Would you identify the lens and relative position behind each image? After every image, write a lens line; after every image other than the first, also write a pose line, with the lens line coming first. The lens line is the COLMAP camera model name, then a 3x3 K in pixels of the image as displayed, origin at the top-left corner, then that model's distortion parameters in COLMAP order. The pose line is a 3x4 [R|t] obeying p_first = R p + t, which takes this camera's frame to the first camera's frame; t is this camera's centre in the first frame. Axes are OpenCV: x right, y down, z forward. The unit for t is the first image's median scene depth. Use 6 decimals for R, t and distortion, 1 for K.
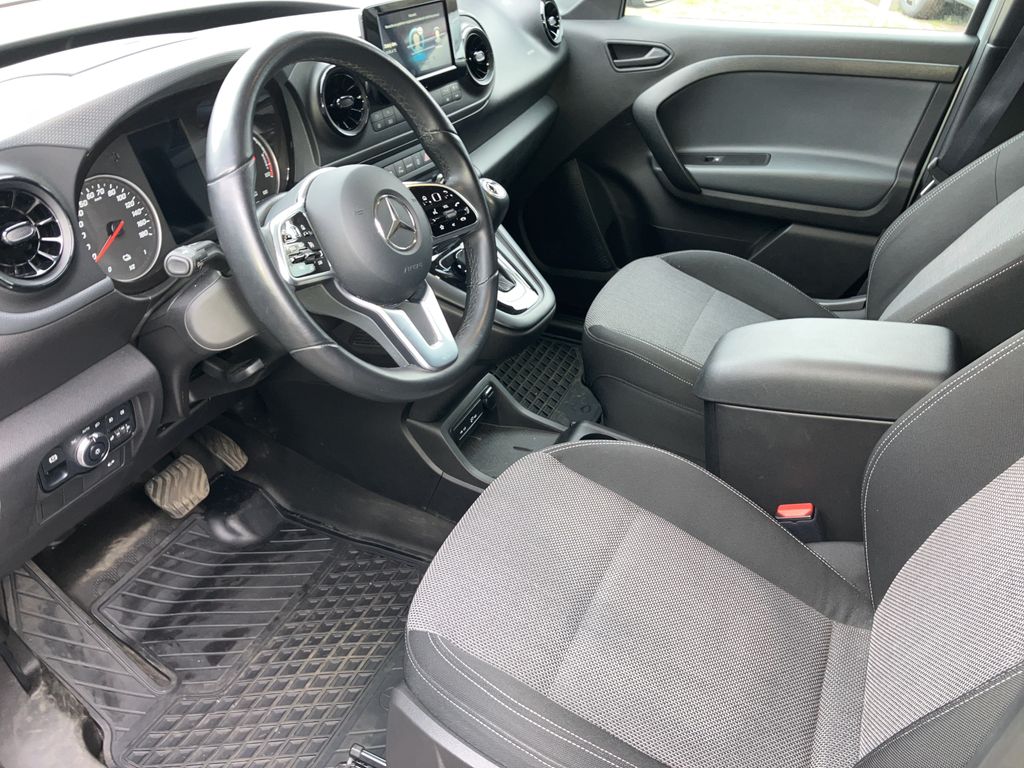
lens RADIAL K [[878.3, 0, 508.6], [0, 878.3, 370.6], [0, 0, 1]] dist [0.001674, 0.005649]
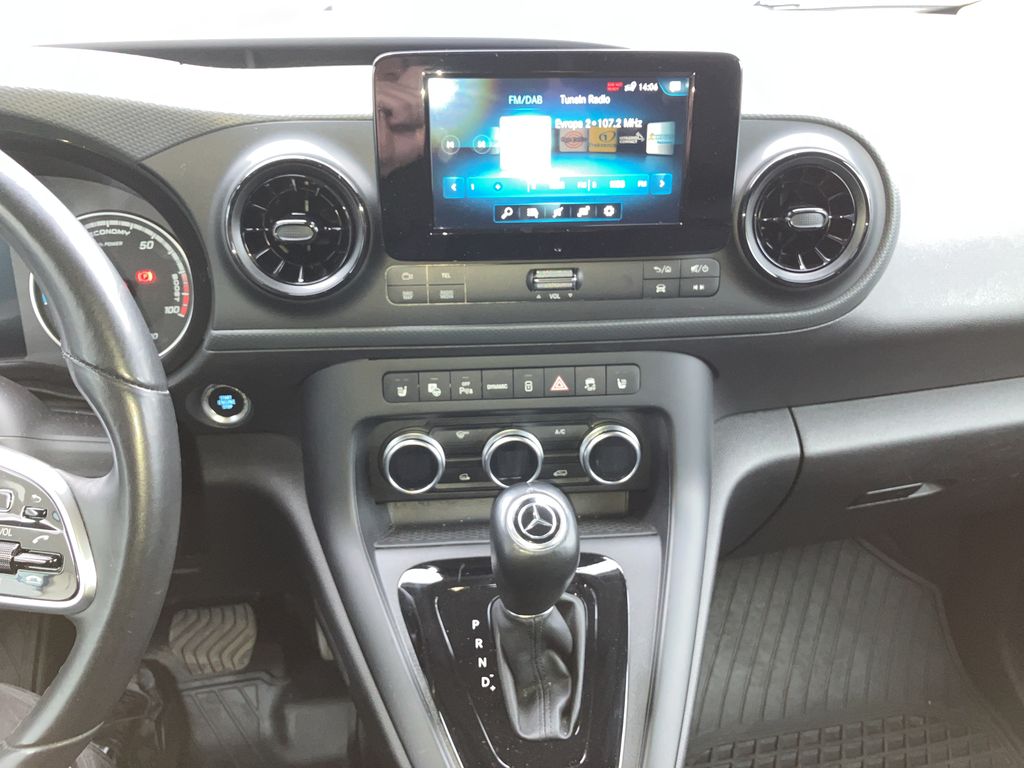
lens RADIAL K [[878.3, 0, 508.6], [0, 878.3, 370.6], [0, 0, 1]] dist [0.001674, 0.005649]
pose [[0.542584, 0.390596, -0.743665, 0.269390], [-0.423292, 0.891829, 0.159578, -0.346769], [0.725552, 0.228203, 0.649228, 0.739774]]
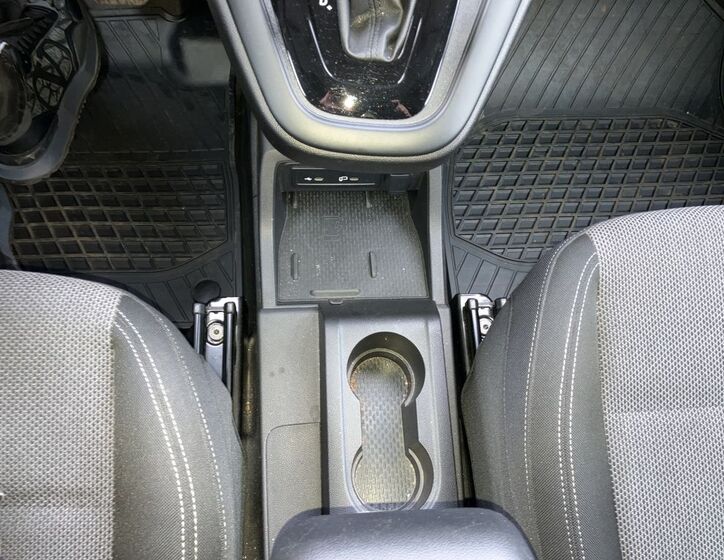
lens RADIAL K [[638.3, 0, 360.4], [0, 638.3, 278.2], [0, 0, 1]] dist [-0.000140, 0.004150]
pose [[0.440488, 0.824196, -0.355908, 0.250715], [-0.518064, 0.557134, 0.649007, -0.276686], [0.733198, -0.101497, 0.672398, 0.828489]]
